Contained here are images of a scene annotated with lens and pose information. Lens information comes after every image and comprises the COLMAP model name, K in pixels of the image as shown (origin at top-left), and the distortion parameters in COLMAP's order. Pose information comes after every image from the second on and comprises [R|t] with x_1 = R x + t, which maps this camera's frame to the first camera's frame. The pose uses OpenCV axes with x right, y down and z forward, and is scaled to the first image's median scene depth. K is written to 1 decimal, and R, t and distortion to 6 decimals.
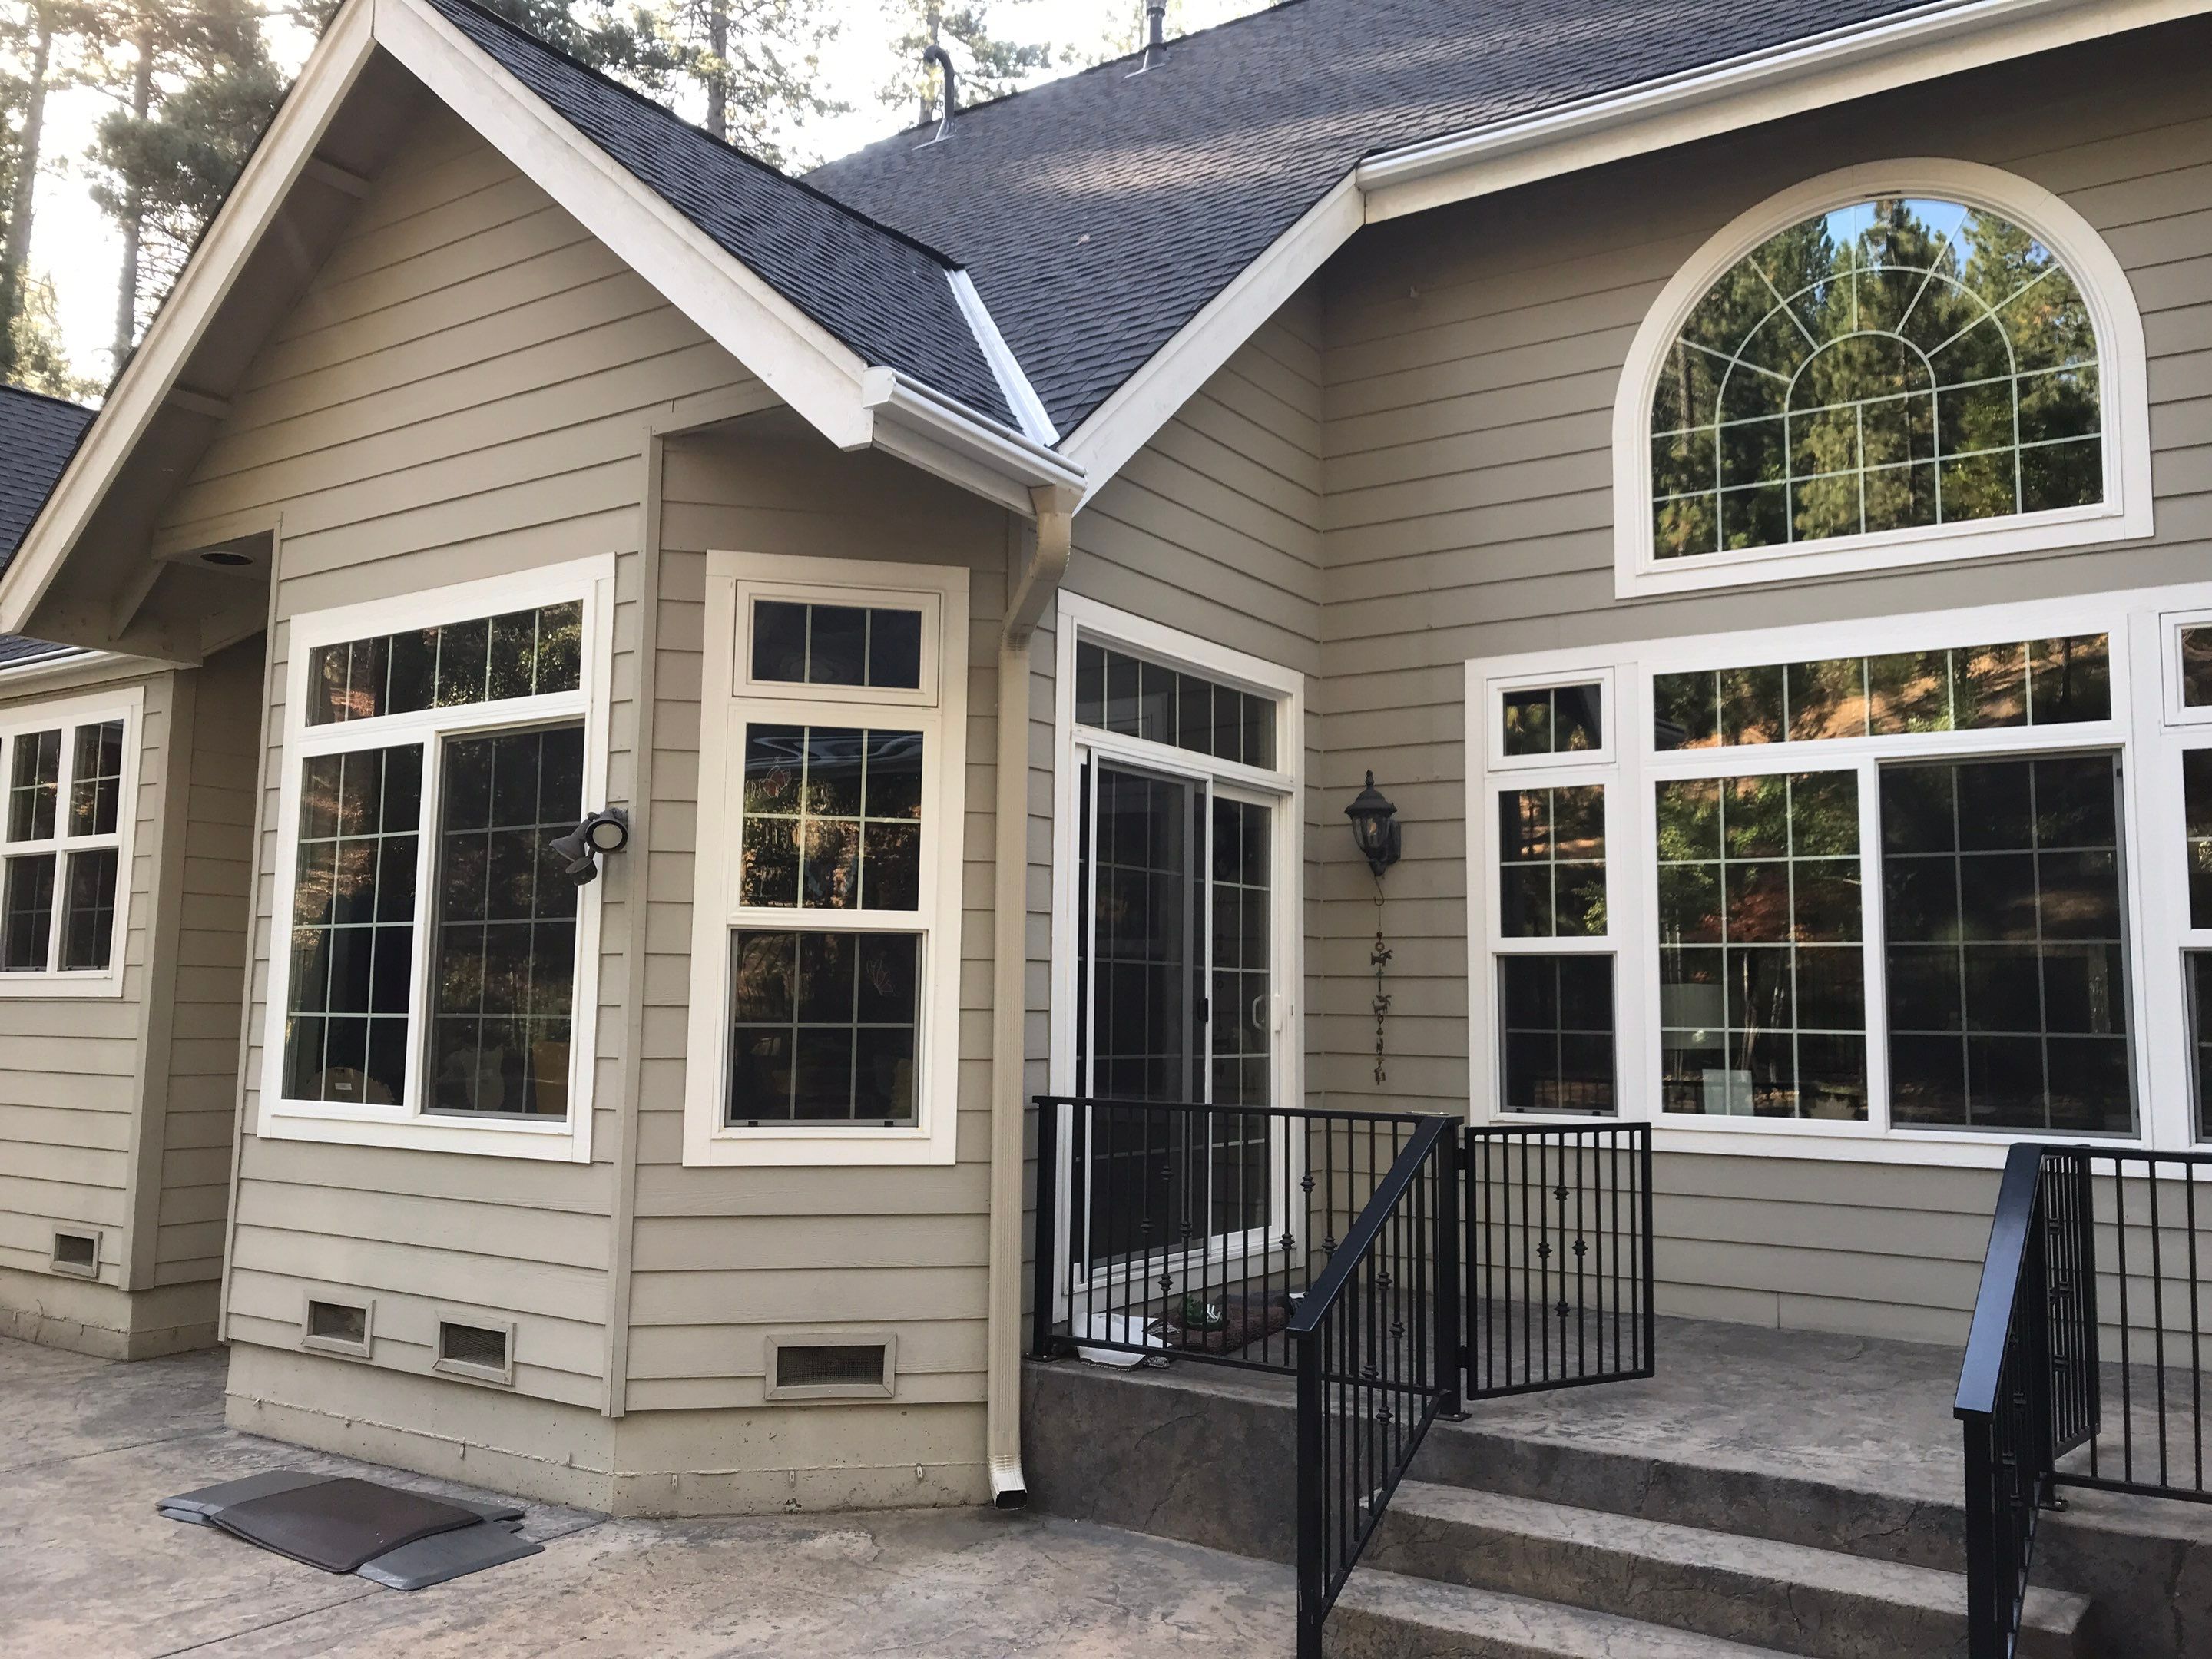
lens RADIAL K [[1788.2, 0, 1092.9], [0, 1788.2, 817.9], [0, 0, 1]] dist [0.018750, 0.000335]
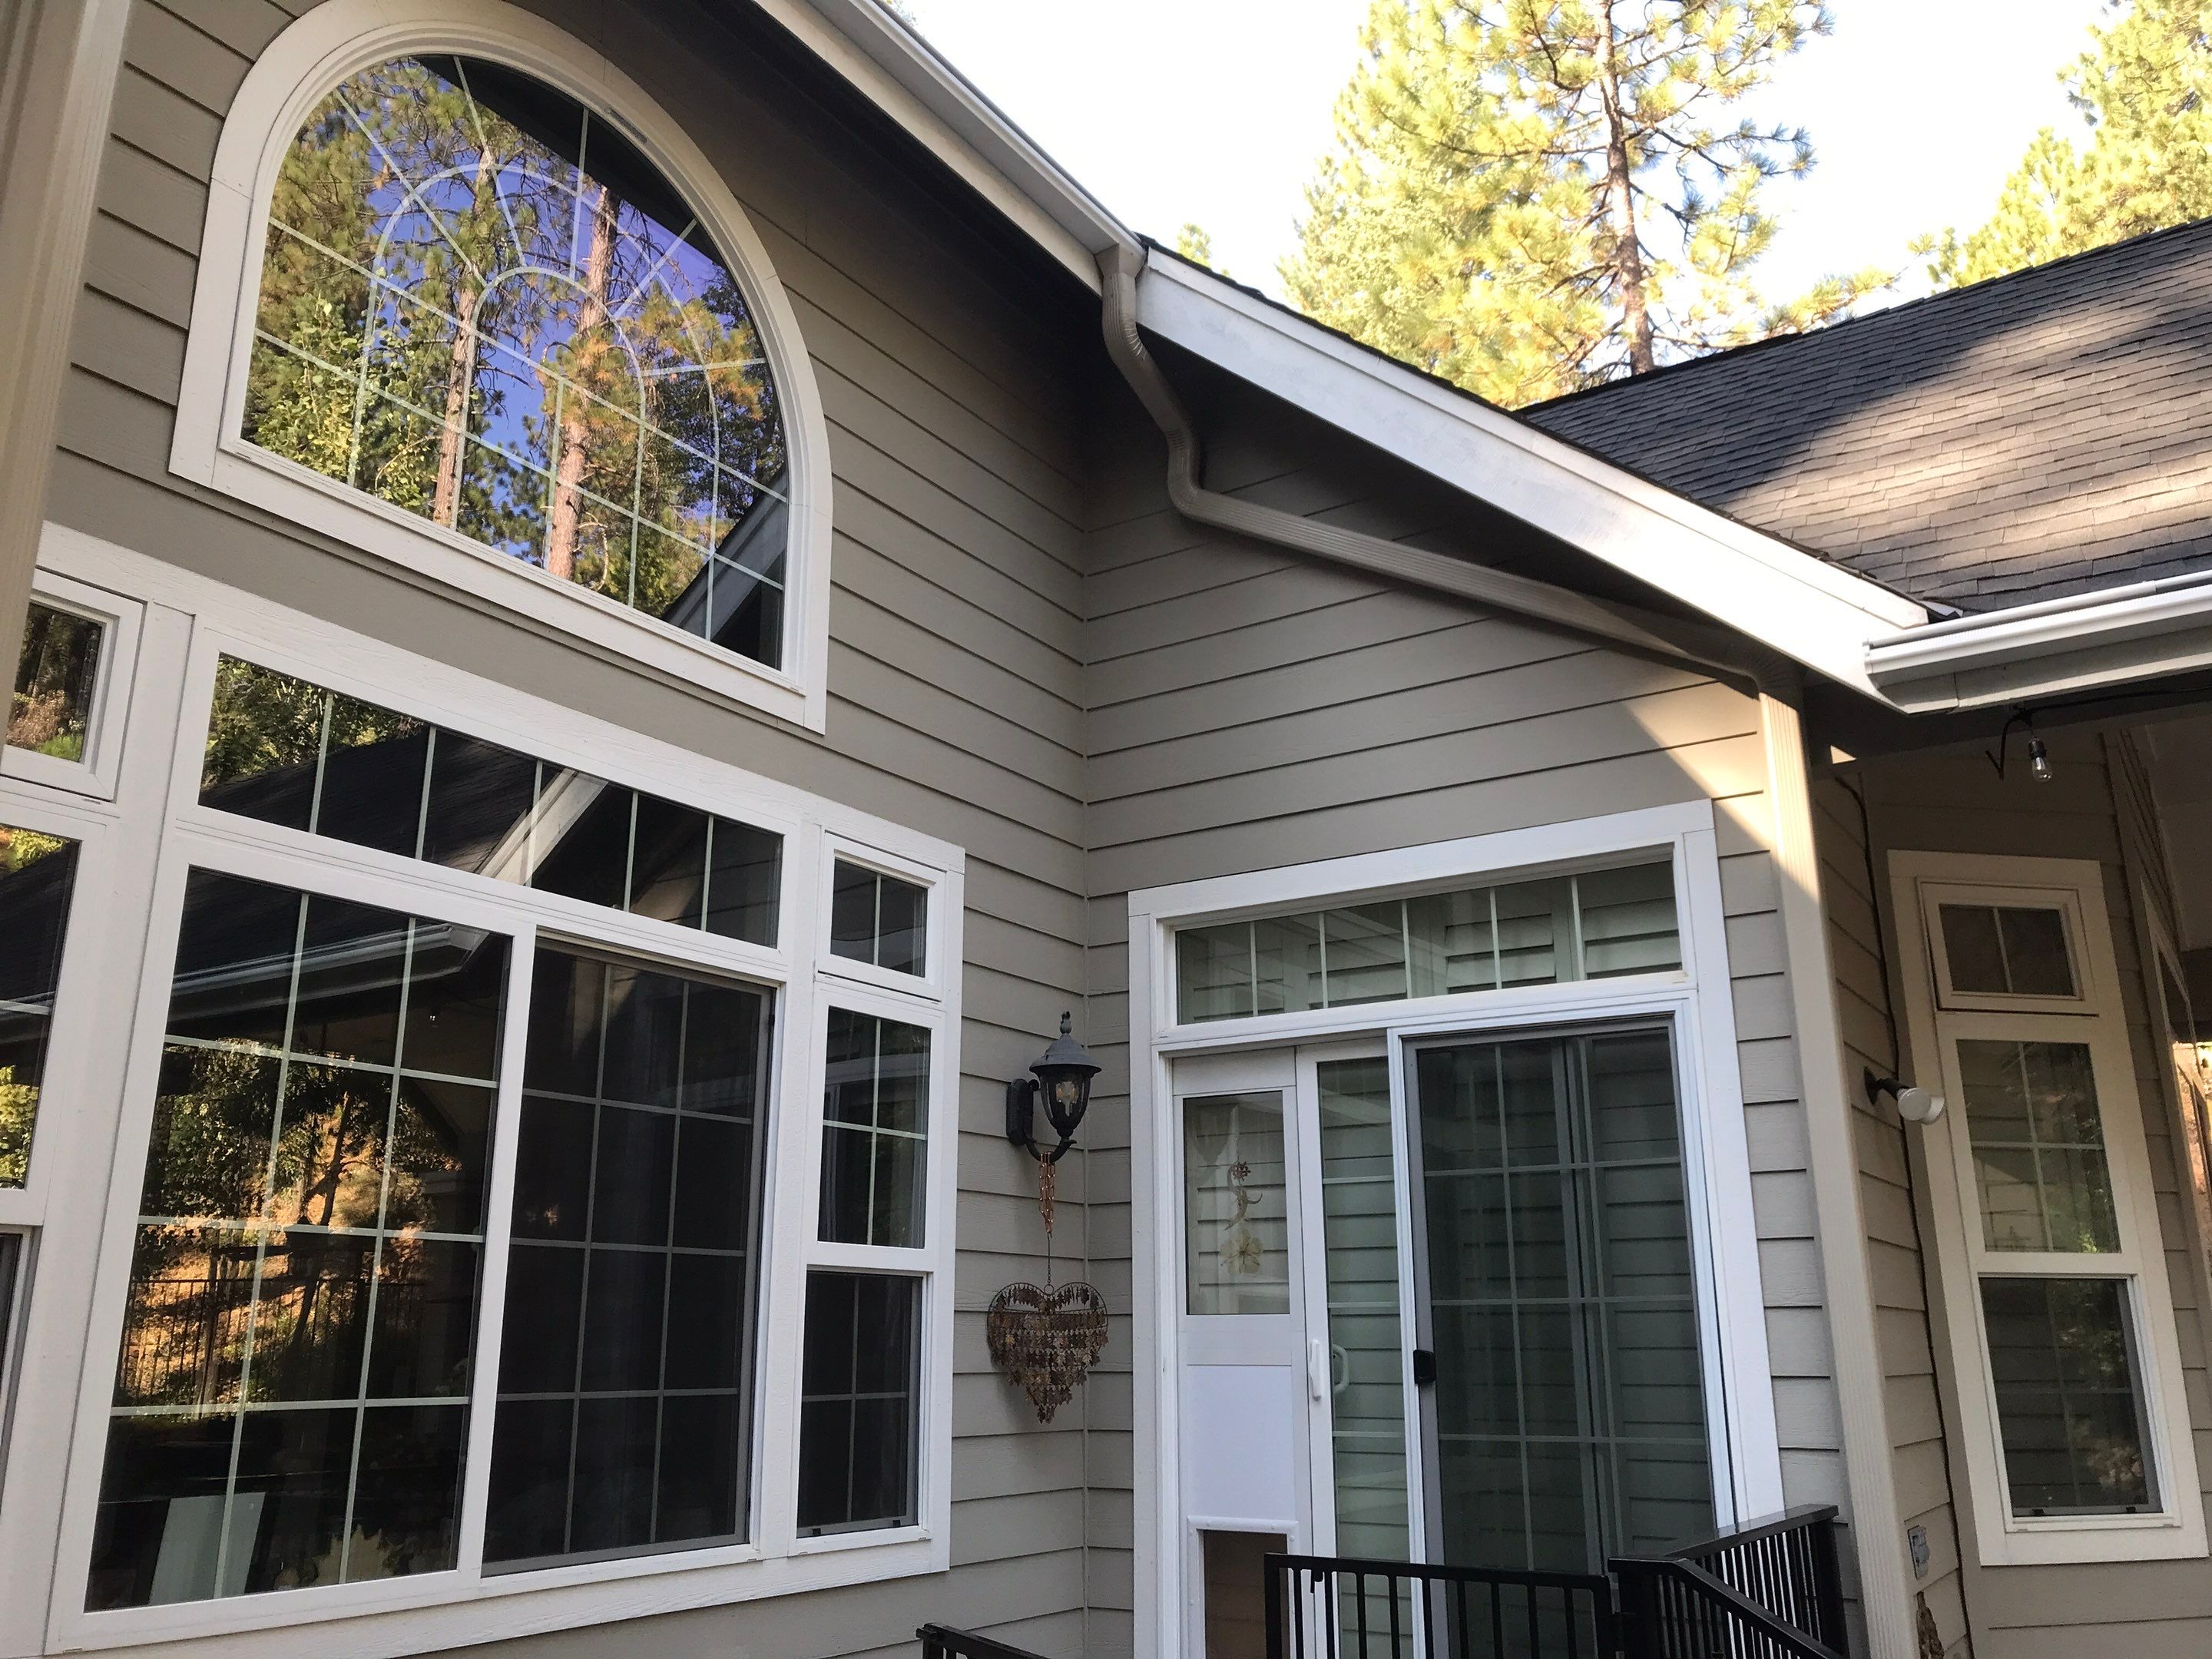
lens RADIAL K [[1788.2, 0, 1092.9], [0, 1788.2, 817.9], [0, 0, 1]] dist [0.018750, 0.000335]
pose [[-0.001504, 0.267769, 0.963482, -0.157319], [-0.103326, 0.958284, -0.266486, 0.073667], [-0.994646, -0.099954, 0.026226, 0.810337]]
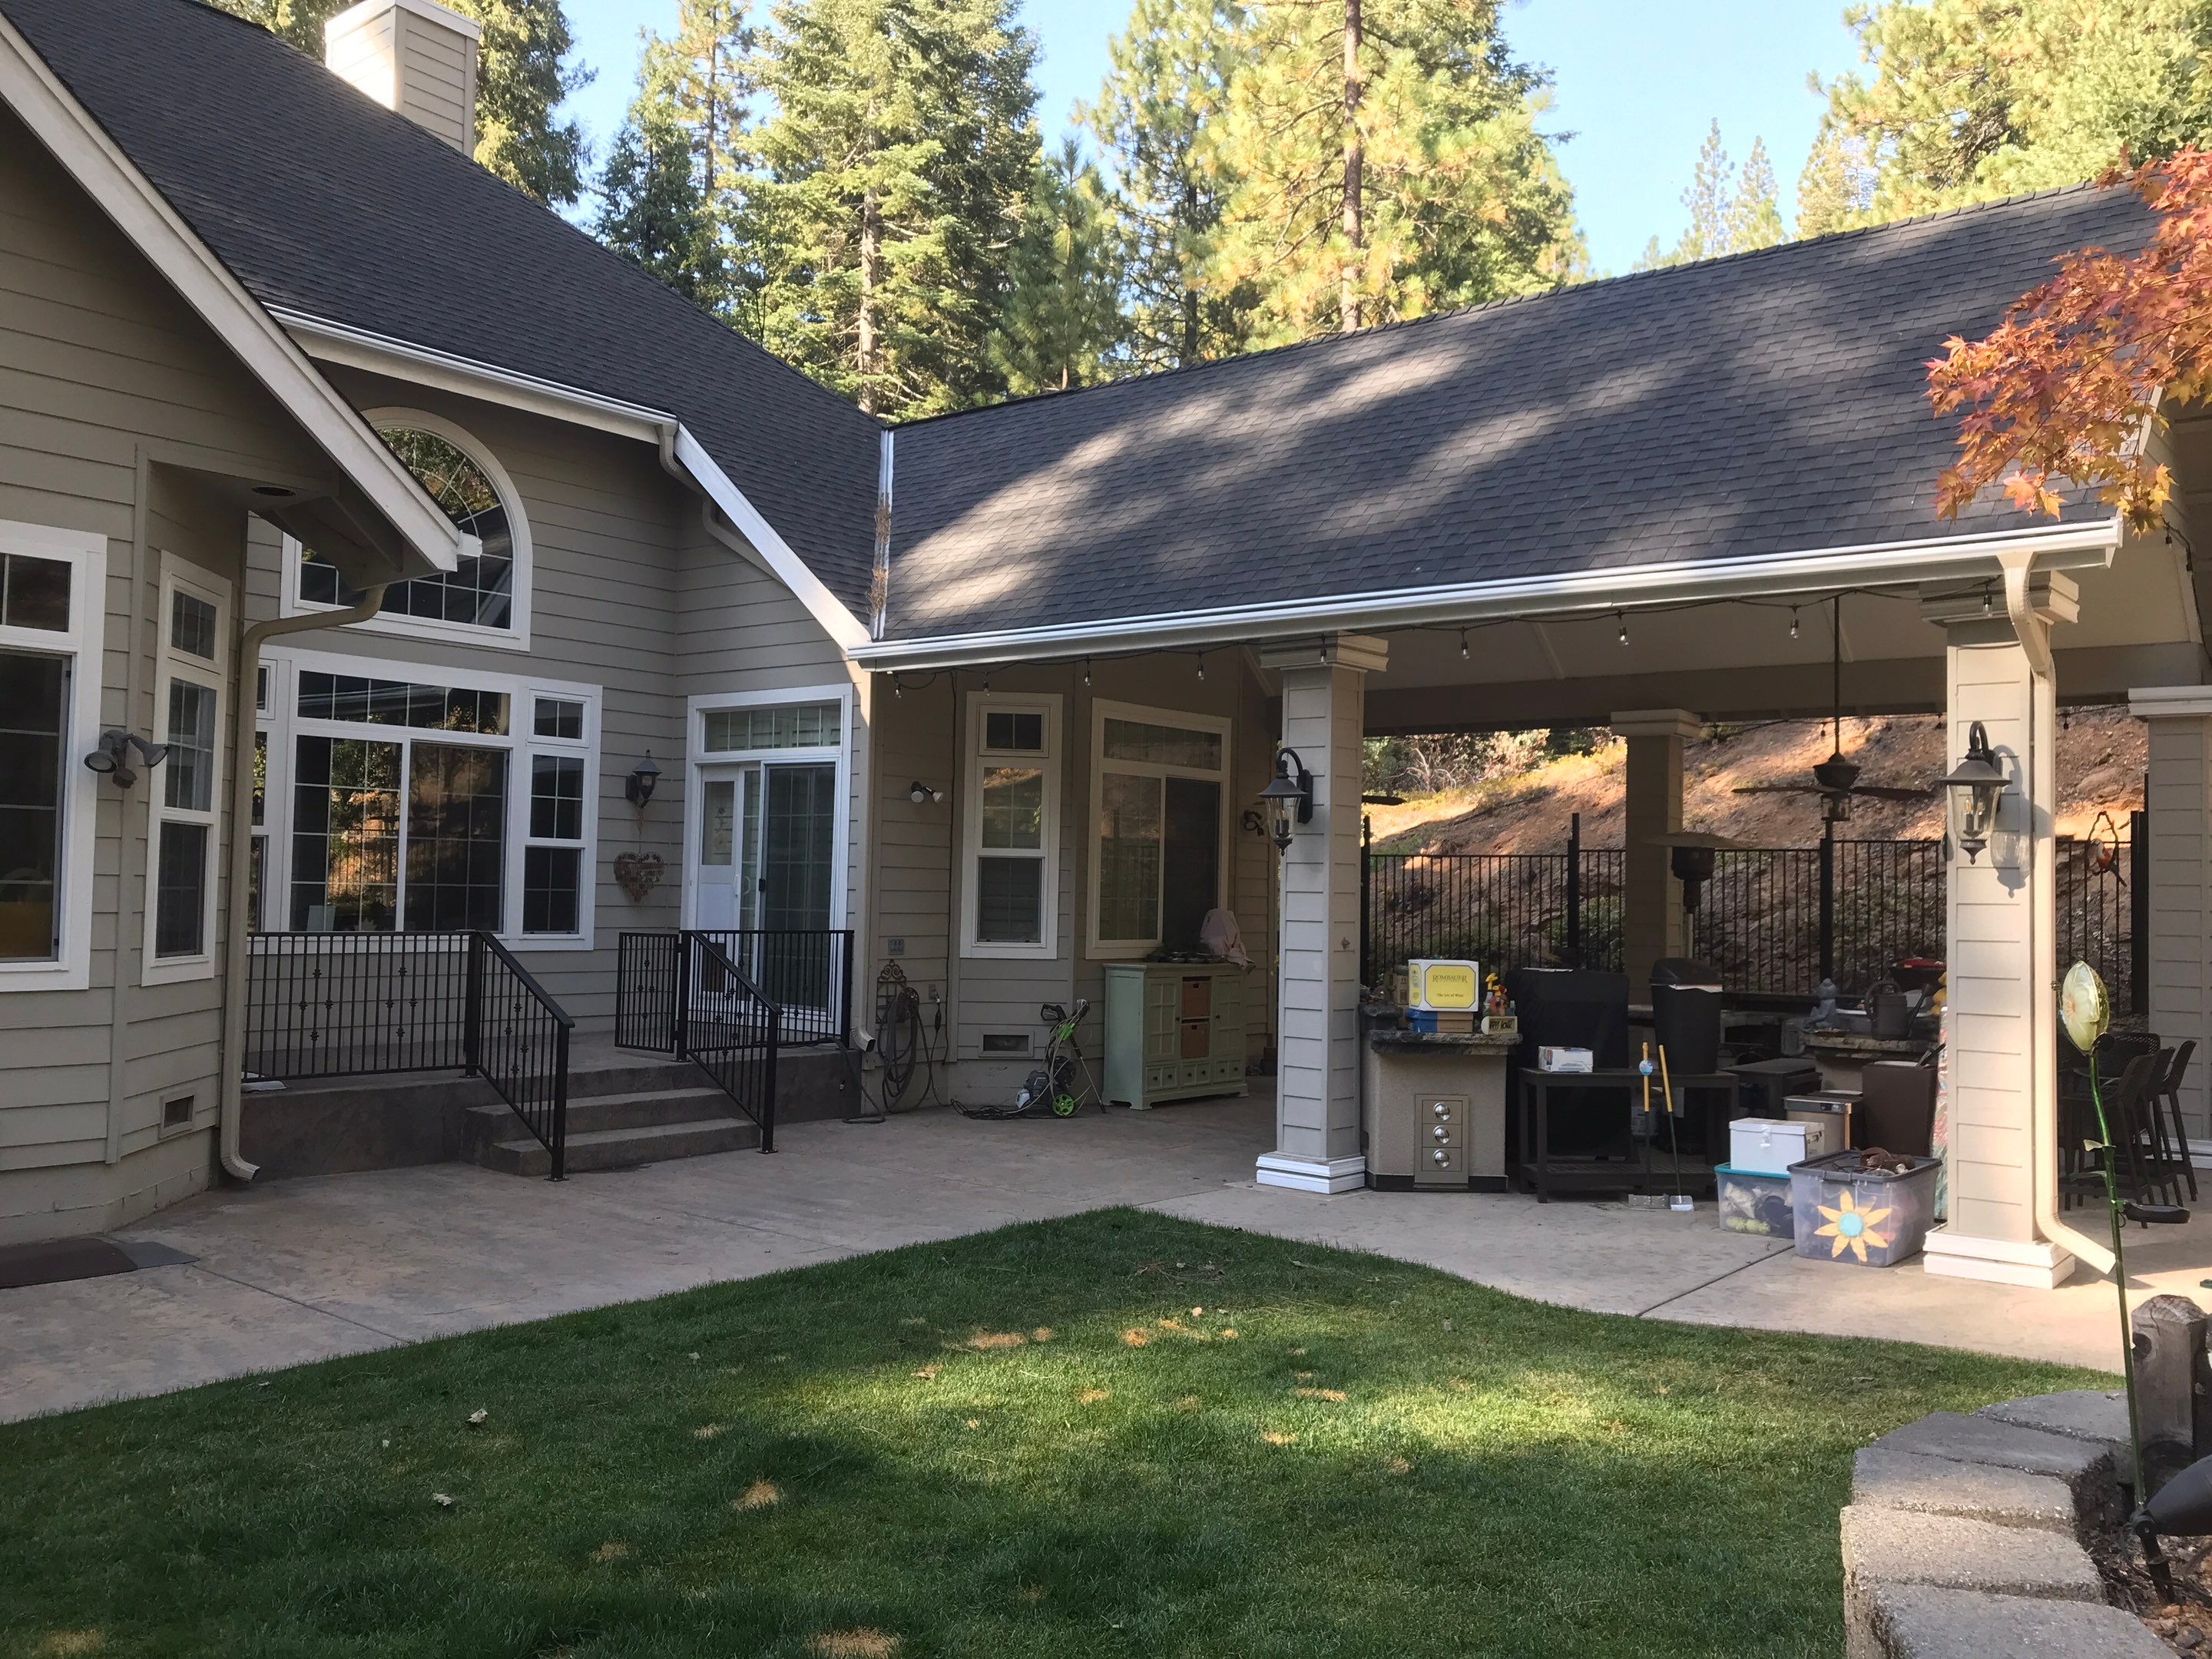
lens RADIAL K [[1760.1, 0, 1137.1], [0, 1760.1, 823.0], [0, 0, 1]] dist [0.019013, -0.009831]
pose [[0.062348, 0.026277, 0.997709, -1.363861], [-0.125323, 0.991947, -0.018294, -0.007905], [-0.990155, -0.123896, 0.065139, 0.120490]]
